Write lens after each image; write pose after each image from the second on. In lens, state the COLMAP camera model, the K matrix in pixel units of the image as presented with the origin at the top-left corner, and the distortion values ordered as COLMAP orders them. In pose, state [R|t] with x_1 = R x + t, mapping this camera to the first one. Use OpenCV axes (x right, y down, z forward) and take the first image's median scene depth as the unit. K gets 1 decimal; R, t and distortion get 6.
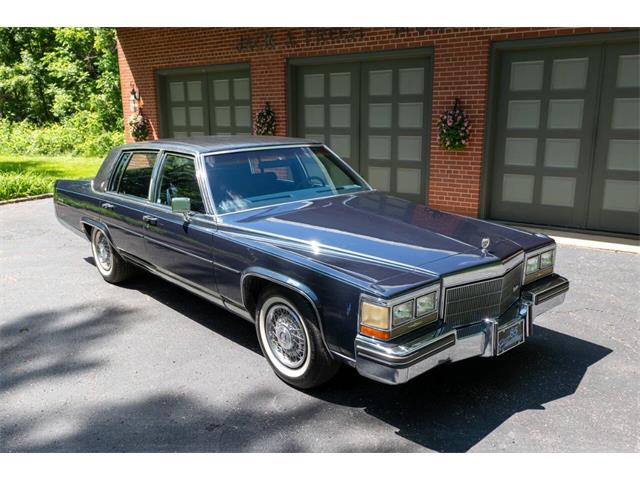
lens RADIAL K [[577.4, 0, 288.4], [0, 577.4, 241.3], [0, 0, 1]] dist [-0.047677, 0.002222]
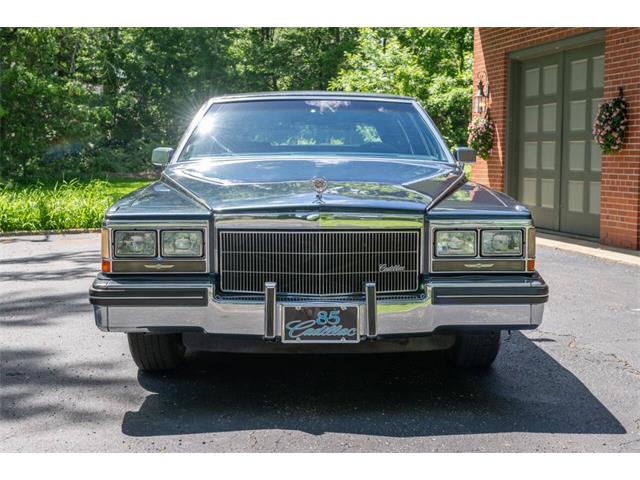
lens RADIAL K [[905.5, 0, 320.0], [0, 905.5, 240.0], [0, 0, 1]] dist [0.005629, -0.046207]
pose [[0.781721, 0.076195, -0.618956, 0.333462], [-0.157719, 0.984398, -0.078012, 0.050730], [0.603355, 0.158605, 0.781542, 0.058022]]
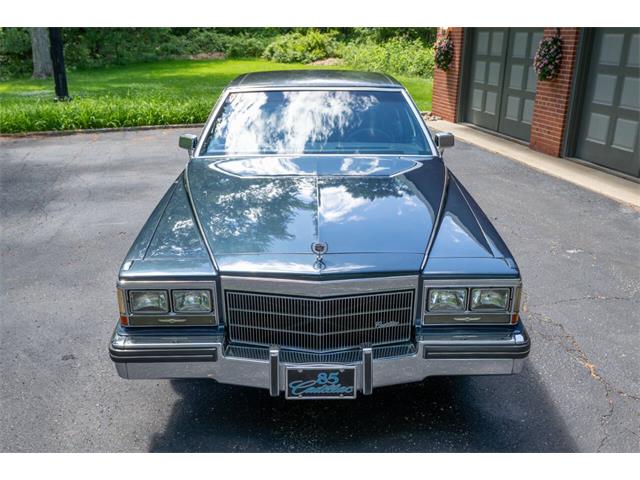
lens RADIAL K [[579.8, 0, 315.7], [0, 579.8, 253.0], [0, 0, 1]] dist [-0.004311, 0.004466]
pose [[0.774256, 0.243226, -0.584268, 0.249862], [-0.157782, 0.968234, 0.193979, -0.042006], [0.612889, -0.058002, 0.788038, 0.143427]]
